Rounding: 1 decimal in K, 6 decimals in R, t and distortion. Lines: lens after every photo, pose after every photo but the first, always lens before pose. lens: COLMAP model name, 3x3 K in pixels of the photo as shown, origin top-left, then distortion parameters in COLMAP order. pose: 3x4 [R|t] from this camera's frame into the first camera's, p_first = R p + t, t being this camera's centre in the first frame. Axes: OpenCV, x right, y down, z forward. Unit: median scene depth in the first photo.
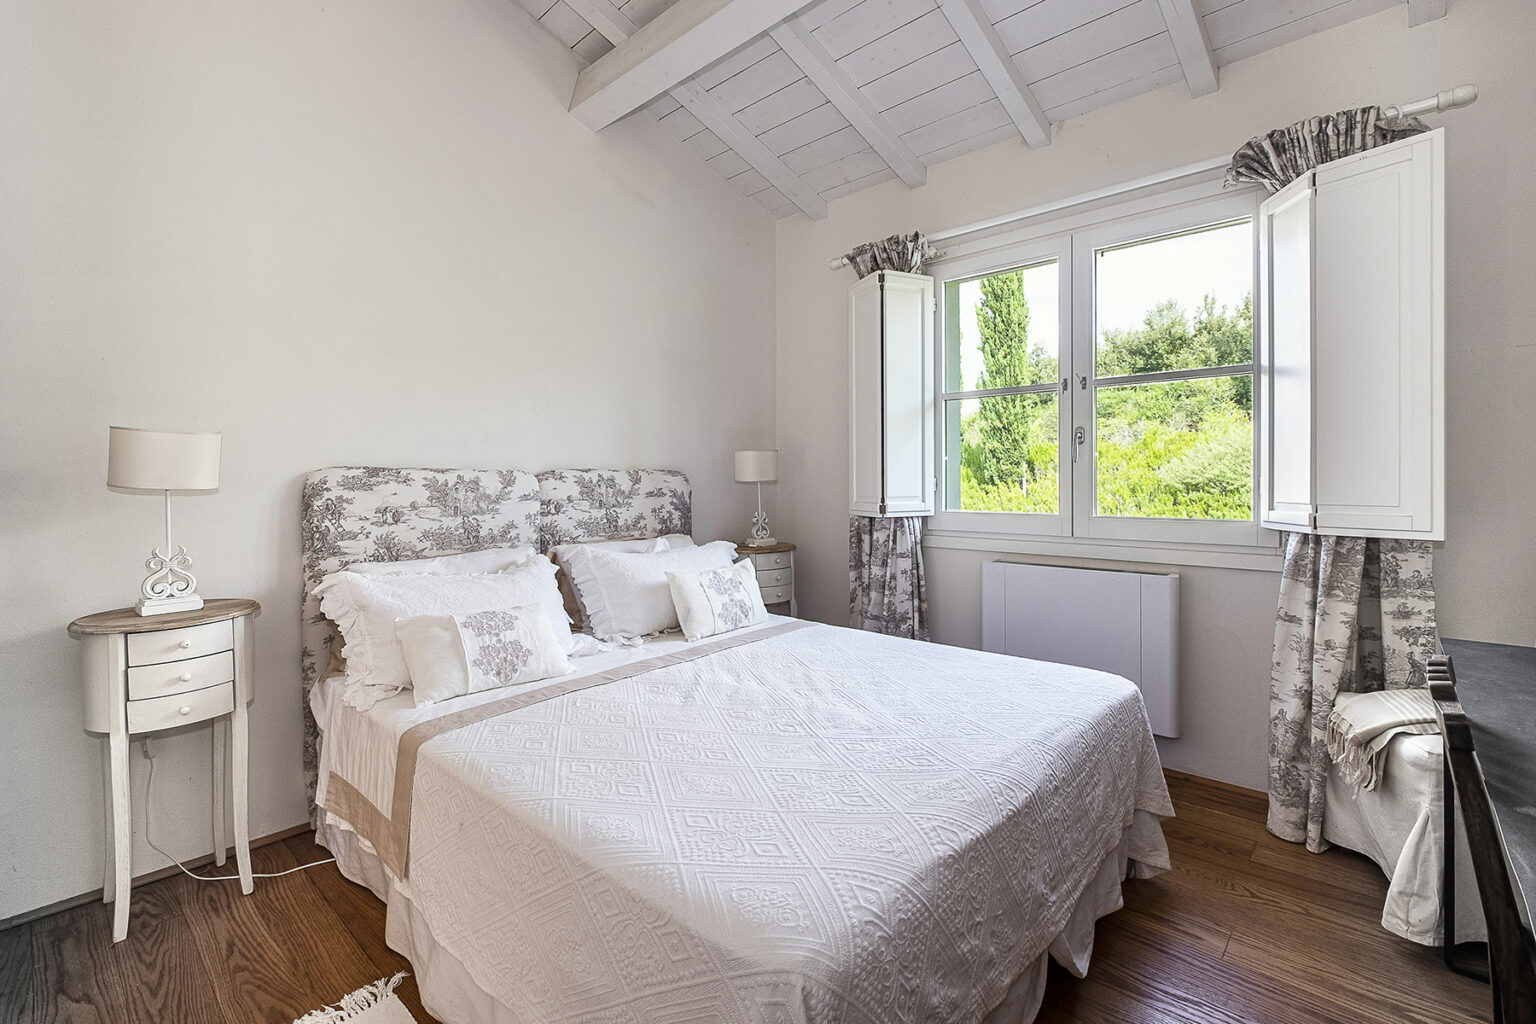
lens RADIAL K [[667.7, 0, 805.6], [0, 667.7, 478.5], [0, 0, 1]] dist [-0.002365, 0.000036]
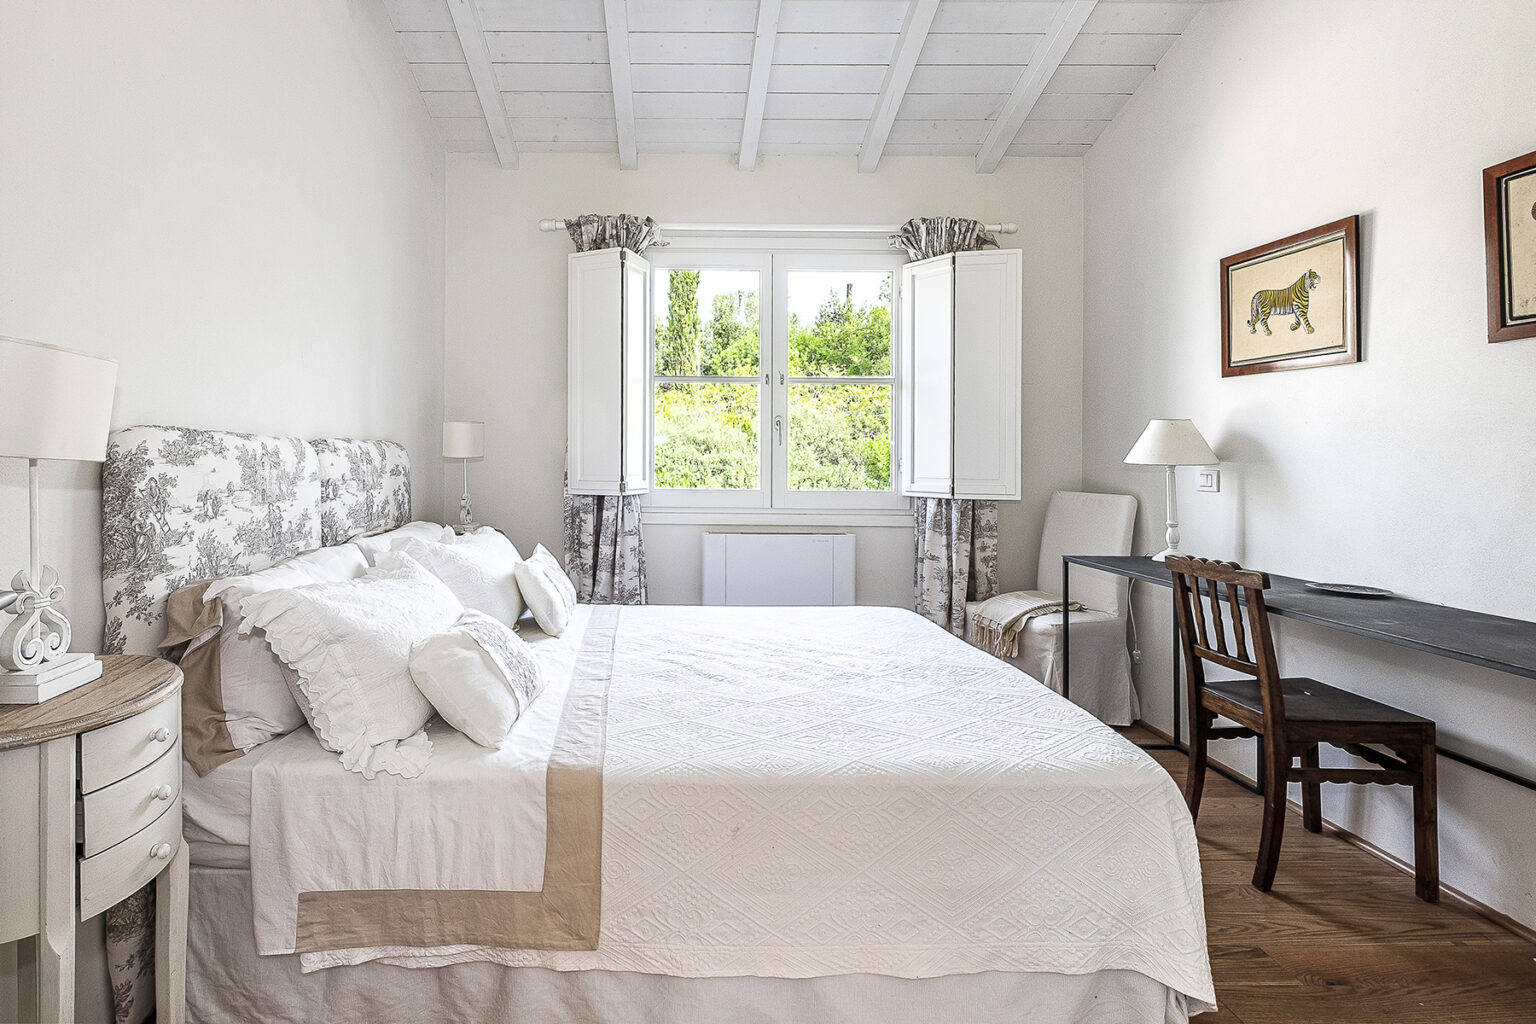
lens RADIAL K [[667.7, 0, 787.6], [0, 667.7, 455.8], [0, 0, 1]] dist [-0.002365, 0.000036]
pose [[0.752651, 0.015602, 0.658235, -0.485927], [-0.013392, 0.999875, -0.008386, 0.005314], [-0.658283, -0.002503, 0.752766, 0.120181]]
